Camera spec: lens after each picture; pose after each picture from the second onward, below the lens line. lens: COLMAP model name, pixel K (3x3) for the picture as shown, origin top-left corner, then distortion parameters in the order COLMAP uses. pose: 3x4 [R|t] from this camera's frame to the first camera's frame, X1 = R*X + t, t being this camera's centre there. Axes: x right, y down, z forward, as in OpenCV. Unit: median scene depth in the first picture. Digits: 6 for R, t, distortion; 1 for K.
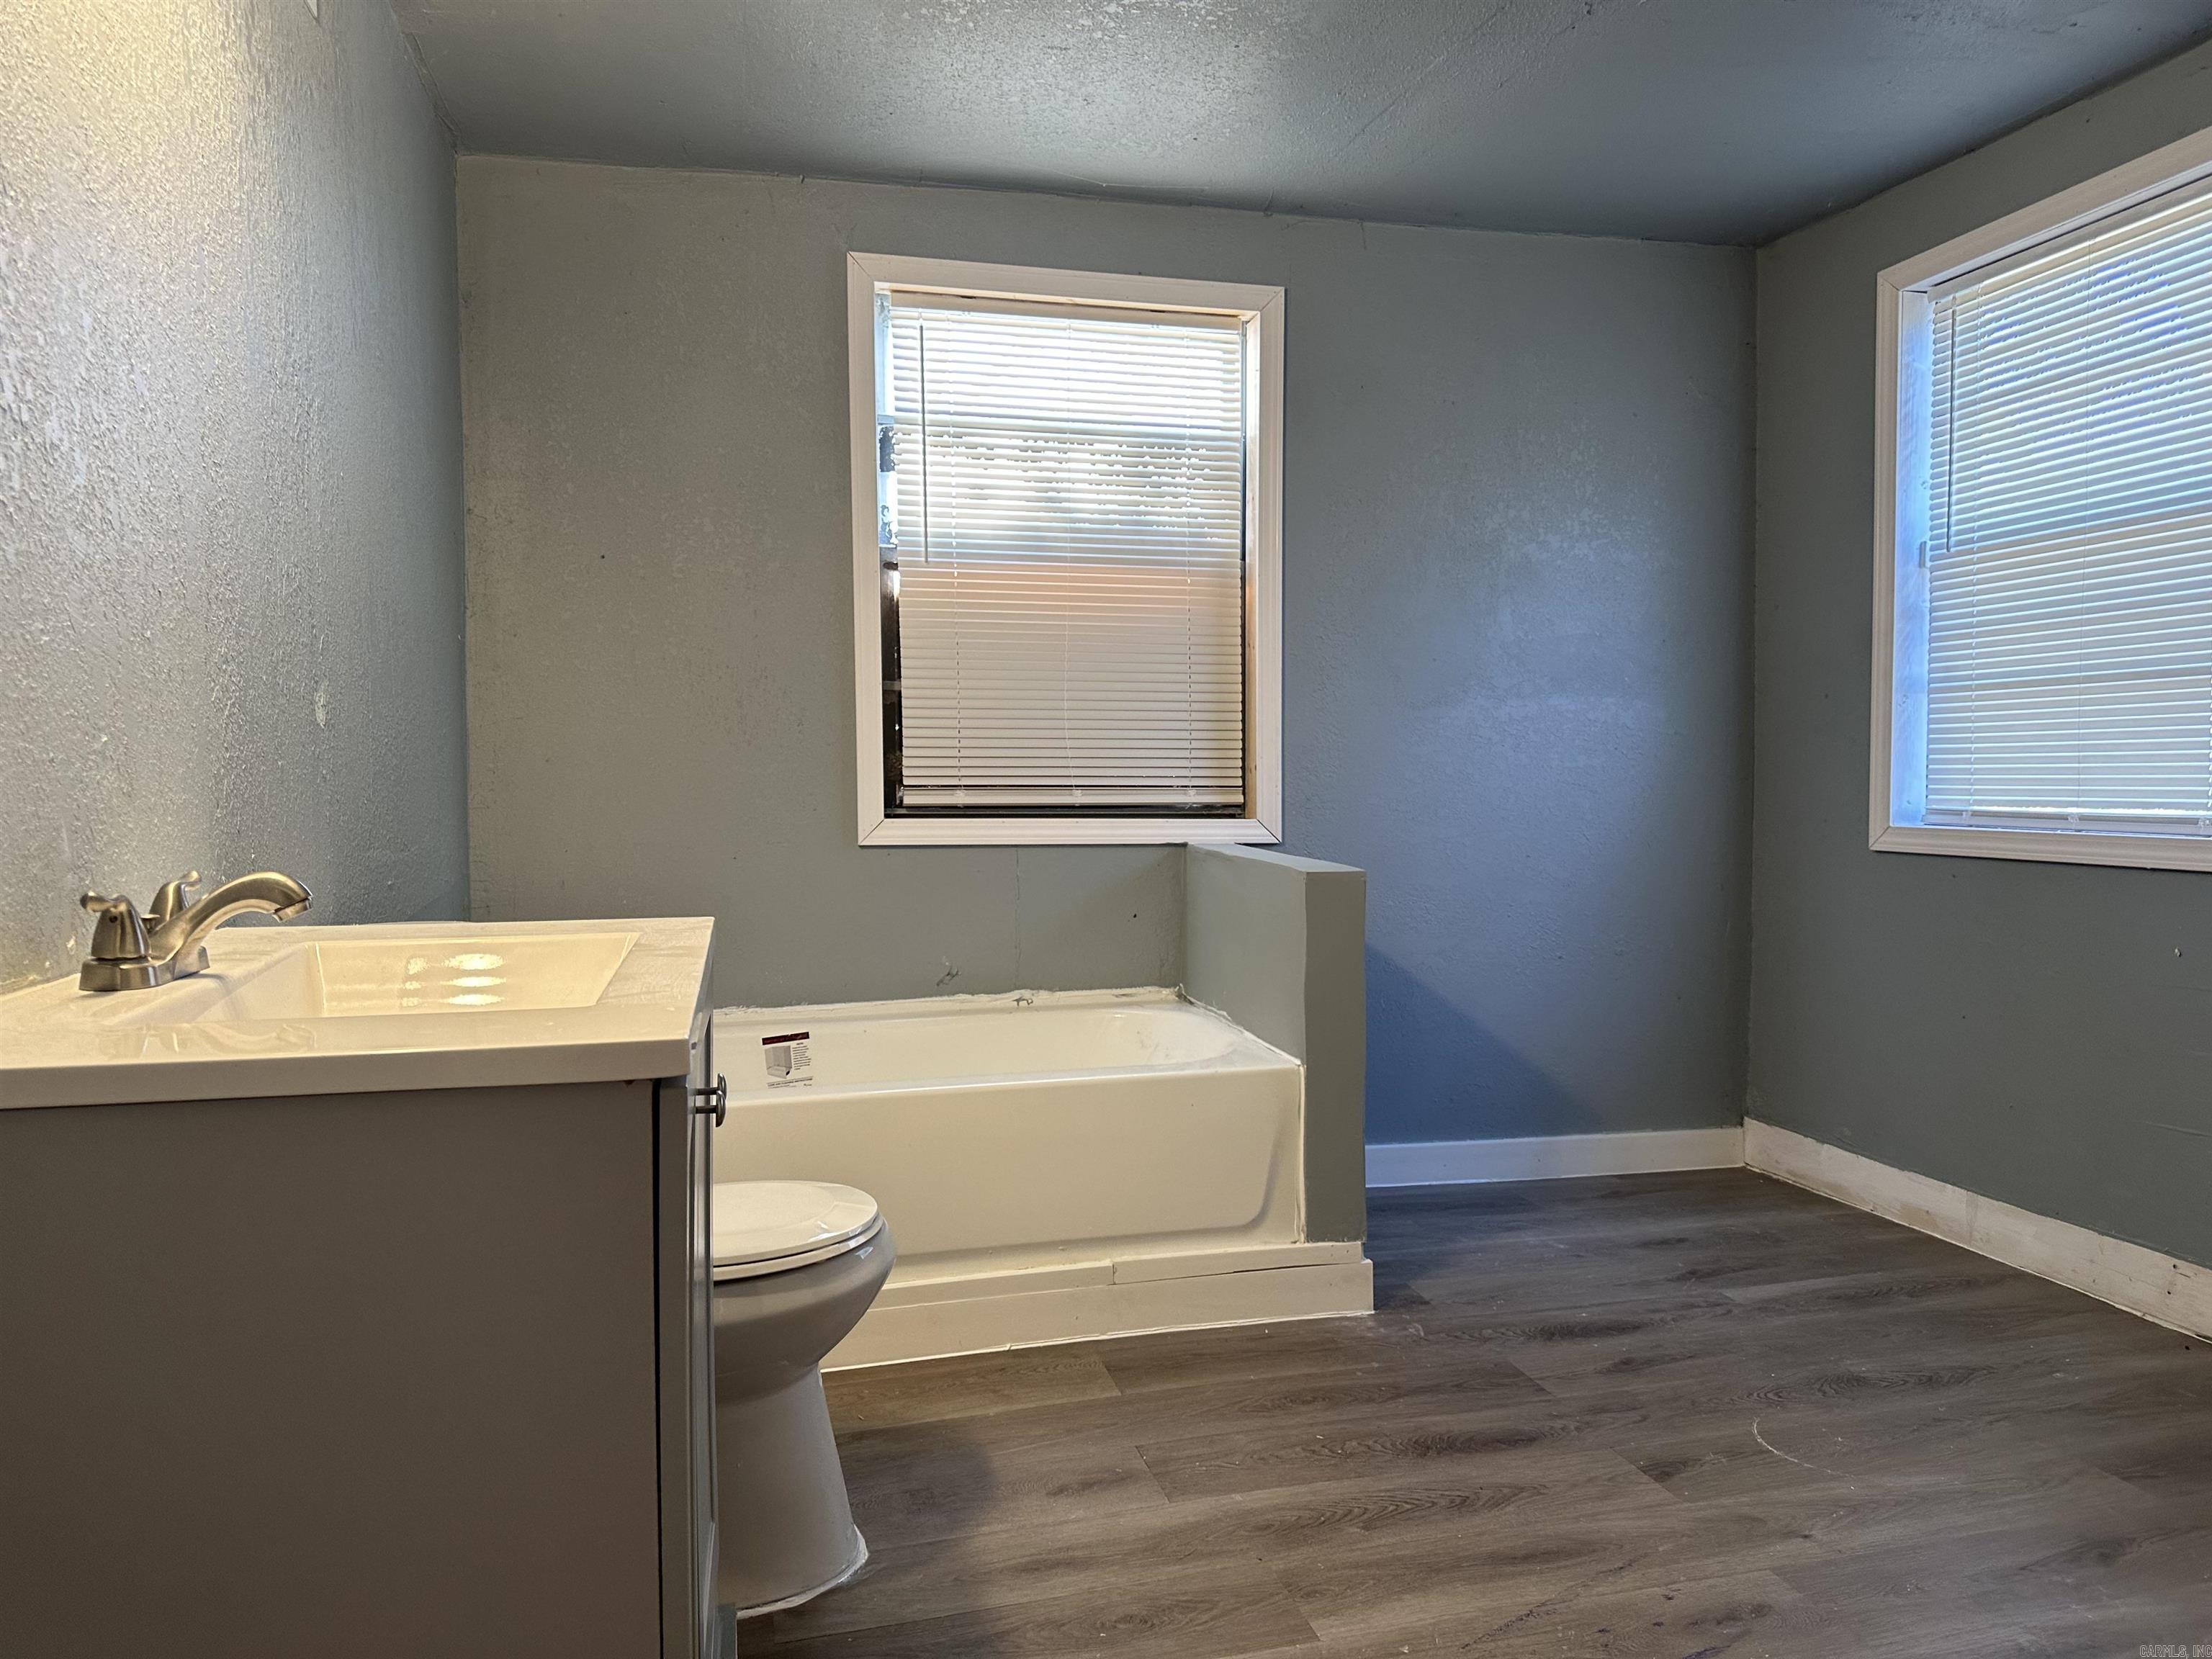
lens RADIAL K [[1584.4, 0, 1097.2], [0, 1584.4, 832.4], [0, 0, 1]] dist [0.010222, -0.023131]
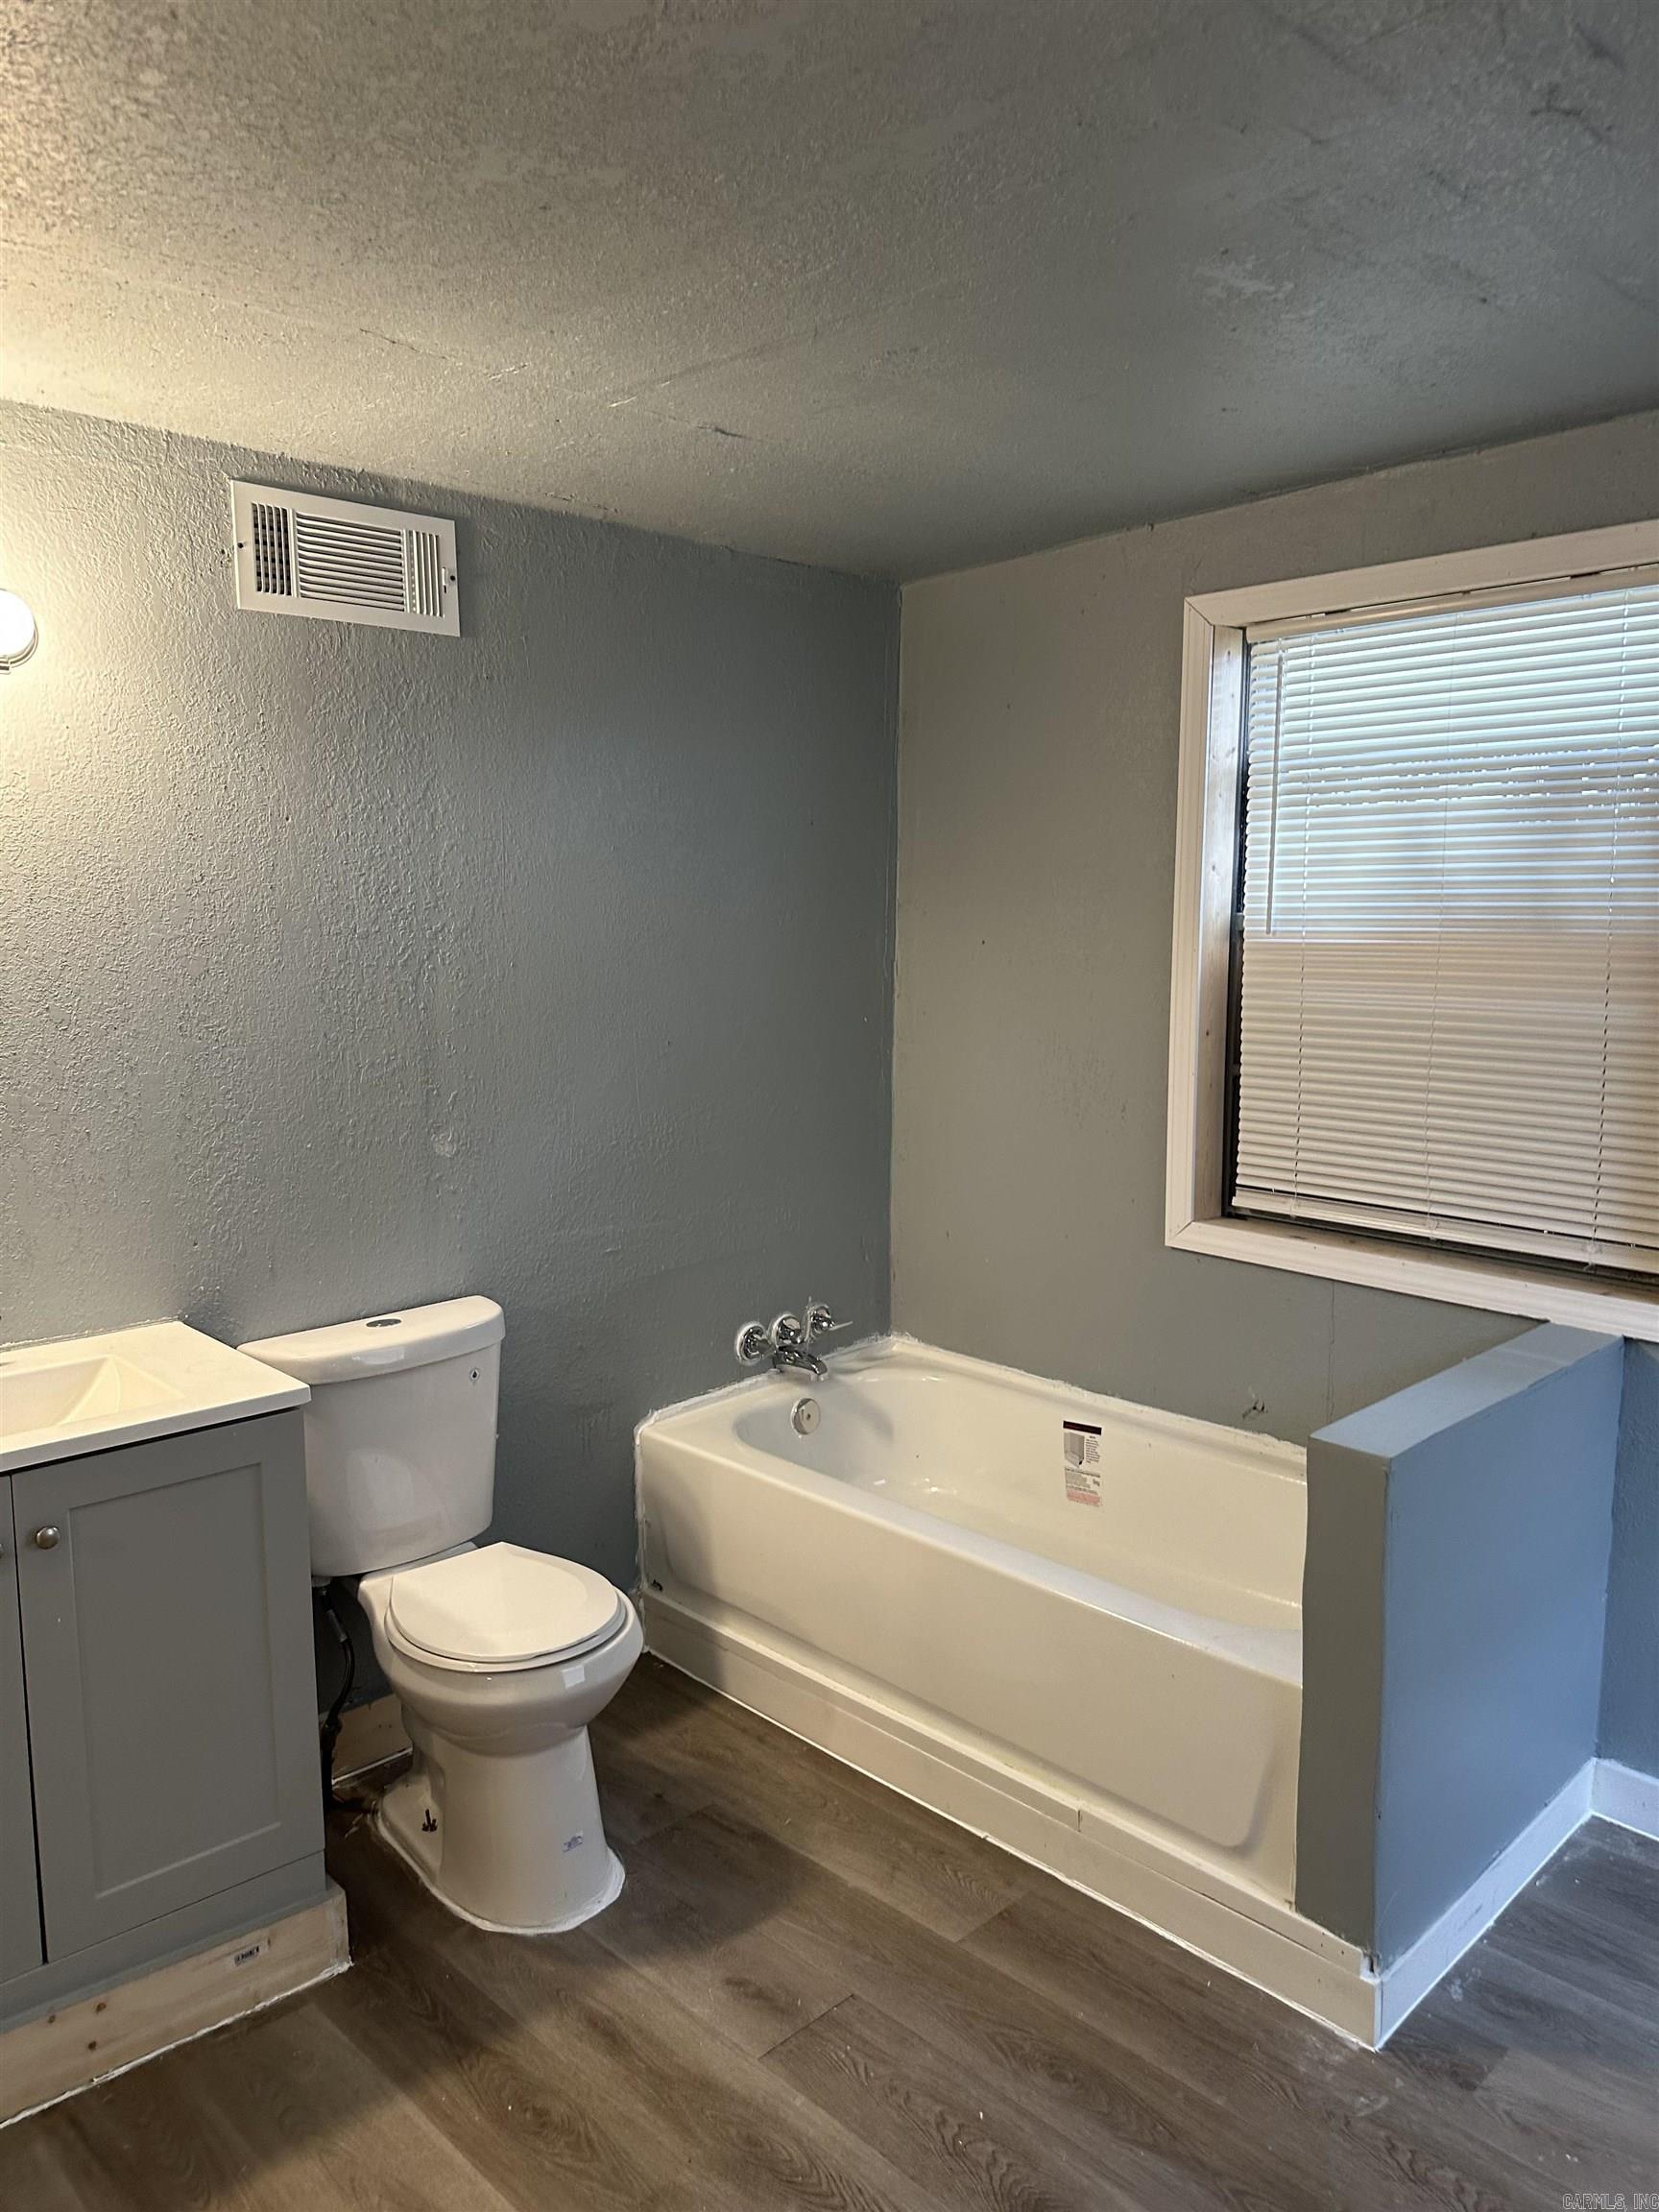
lens RADIAL K [[1584.4, 0, 743.4], [0, 1584.4, 1079.0], [0, 0, 1]] dist [0.010222, -0.023131]
pose [[0.496377, 0.107620, -0.861410, 0.677603], [-0.044320, 0.994133, 0.098663, -0.223713], [0.866975, -0.010796, 0.498235, 0.431913]]
